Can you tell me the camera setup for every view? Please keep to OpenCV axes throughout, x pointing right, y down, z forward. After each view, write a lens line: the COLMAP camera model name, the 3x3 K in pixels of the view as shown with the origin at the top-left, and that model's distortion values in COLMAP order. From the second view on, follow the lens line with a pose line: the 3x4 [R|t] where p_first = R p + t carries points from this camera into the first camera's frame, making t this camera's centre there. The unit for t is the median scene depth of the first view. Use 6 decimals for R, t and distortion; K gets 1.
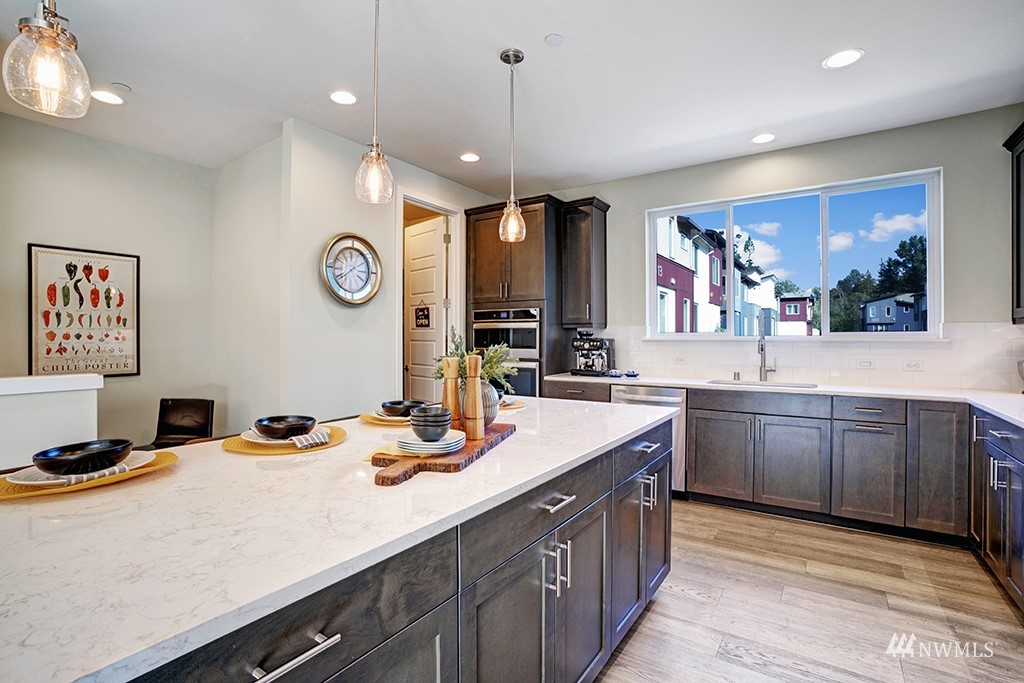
lens RADIAL K [[488.6, 0, 512.0], [0, 488.6, 341.5], [0, 0, 1]] dist [-0.018317, 0.000669]
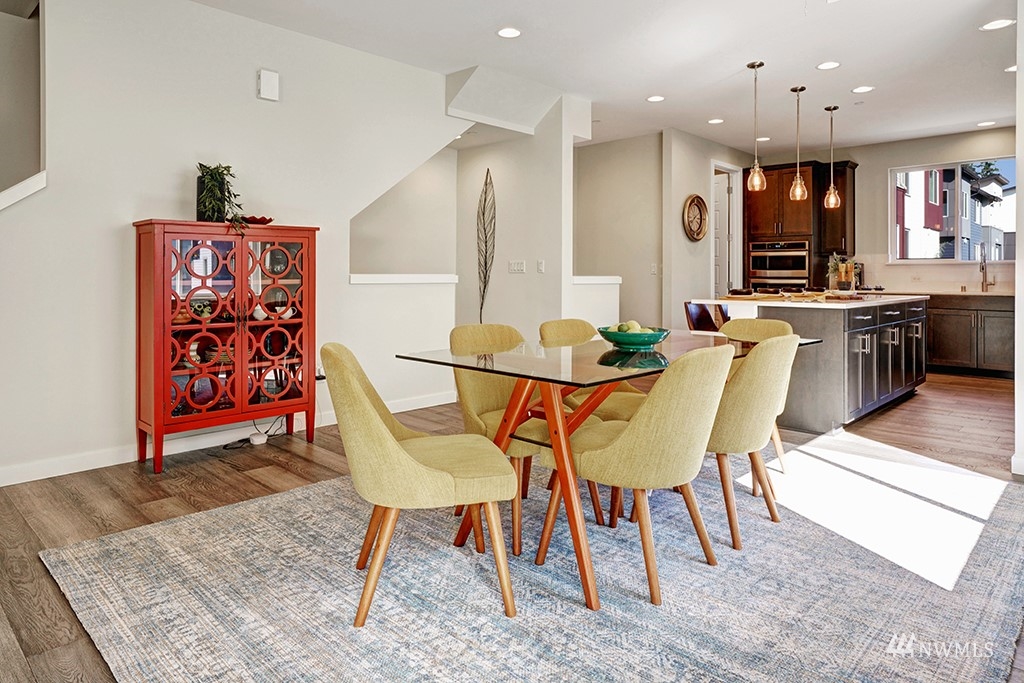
lens RADIAL K [[642.2, 0, 512.1], [0, 642.2, 279.3], [0, 0, 1]] dist [0.002378, 0.001811]
pose [[0.983923, 0.005313, -0.178513, -0.421081], [-0.005286, 0.999986, 0.000626, 0.042399], [0.178514, 0.000328, 0.983937, -0.911695]]
